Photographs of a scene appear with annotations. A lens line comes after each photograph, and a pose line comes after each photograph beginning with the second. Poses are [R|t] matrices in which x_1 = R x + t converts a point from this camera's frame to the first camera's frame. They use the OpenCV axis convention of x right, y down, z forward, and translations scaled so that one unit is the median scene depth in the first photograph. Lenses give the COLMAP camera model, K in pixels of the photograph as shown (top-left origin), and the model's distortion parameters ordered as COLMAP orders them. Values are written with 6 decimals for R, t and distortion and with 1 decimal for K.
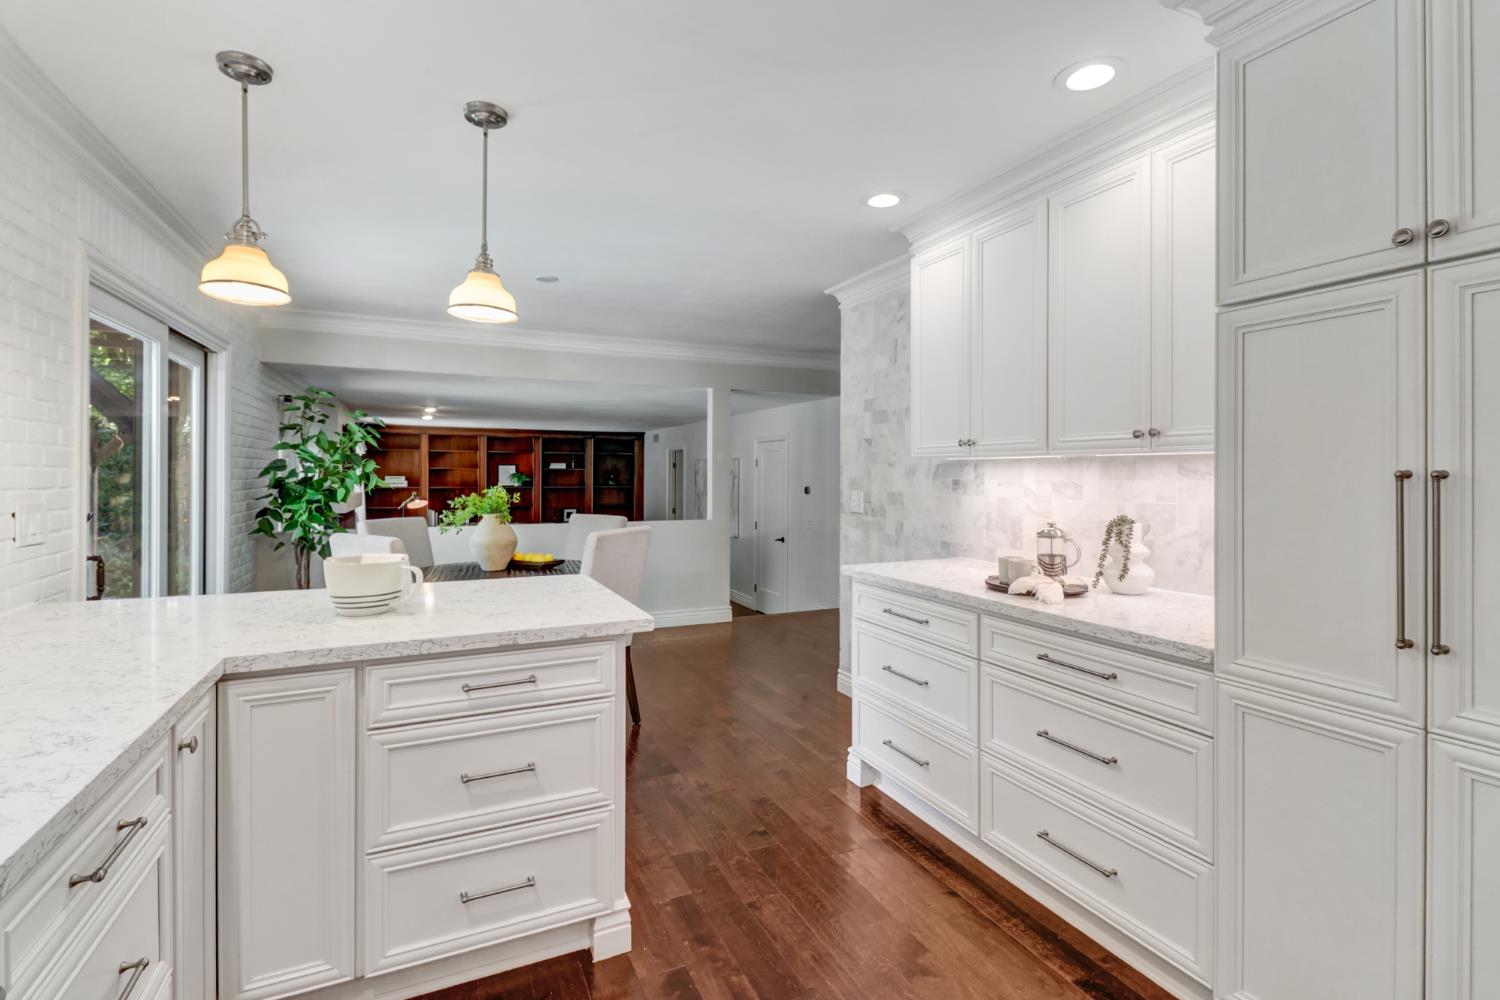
lens RADIAL K [[710.6, 0, 761.6], [0, 710.6, 471.9], [0, 0, 1]] dist [0.003297, -0.000715]
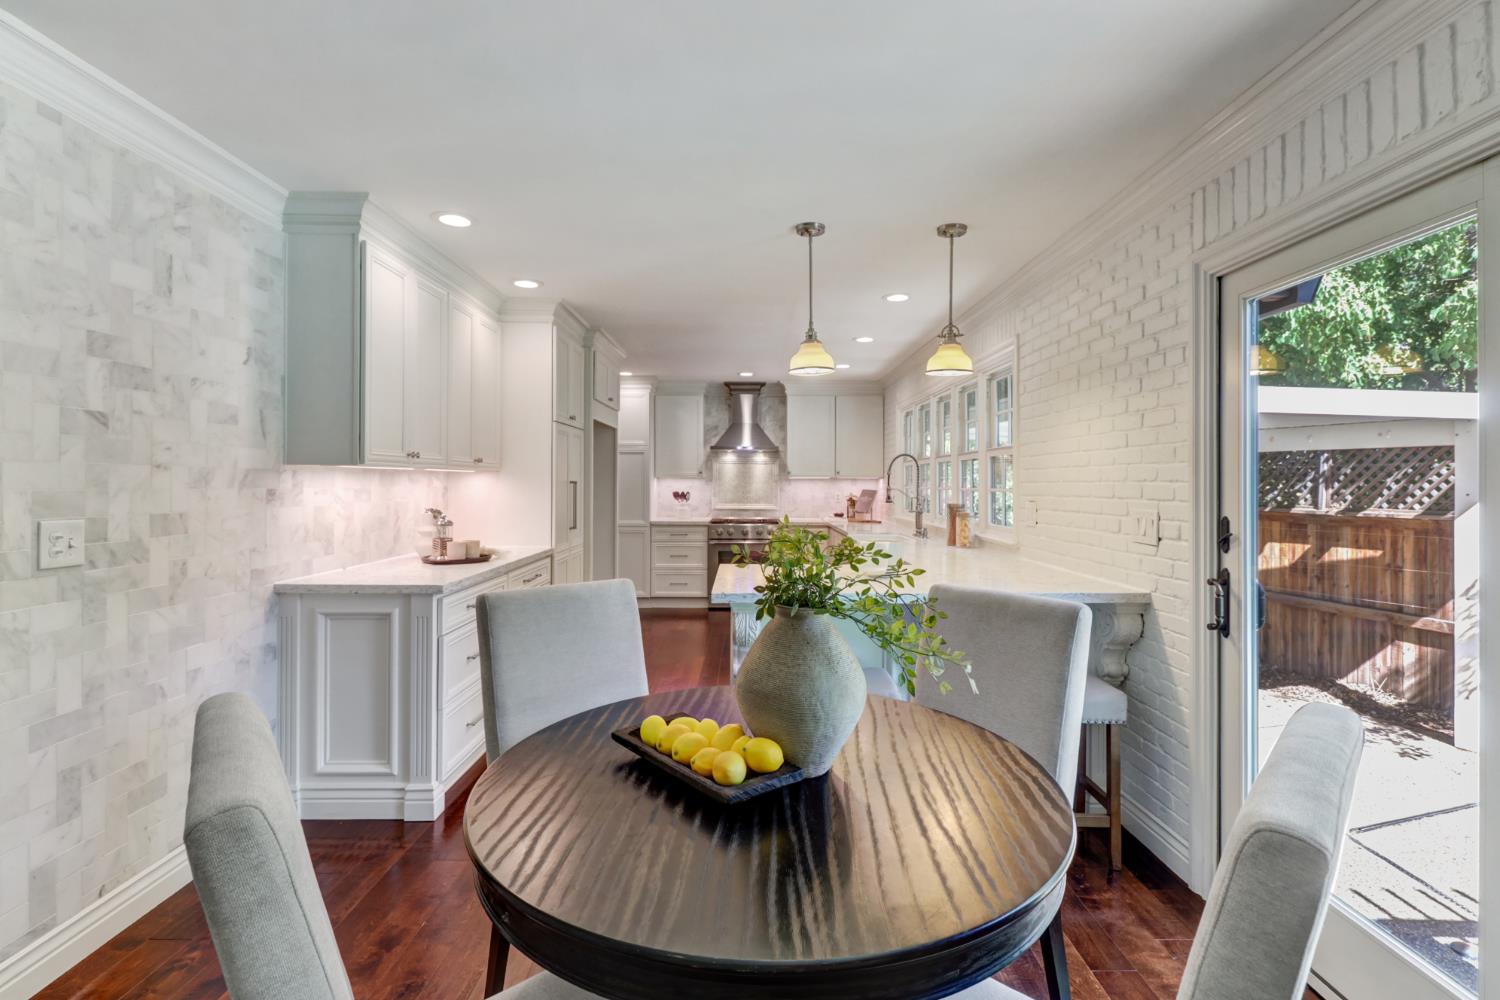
lens RADIAL K [[710.6, 0, 746.8], [0, 710.6, 485.6], [0, 0, 1]] dist [0.003297, -0.000715]
pose [[-0.906647, -0.007507, 0.421822, -0.472319], [-0.006289, 0.999971, 0.004278, -0.000126], [-0.421842, 0.001226, -0.906668, 1.262105]]
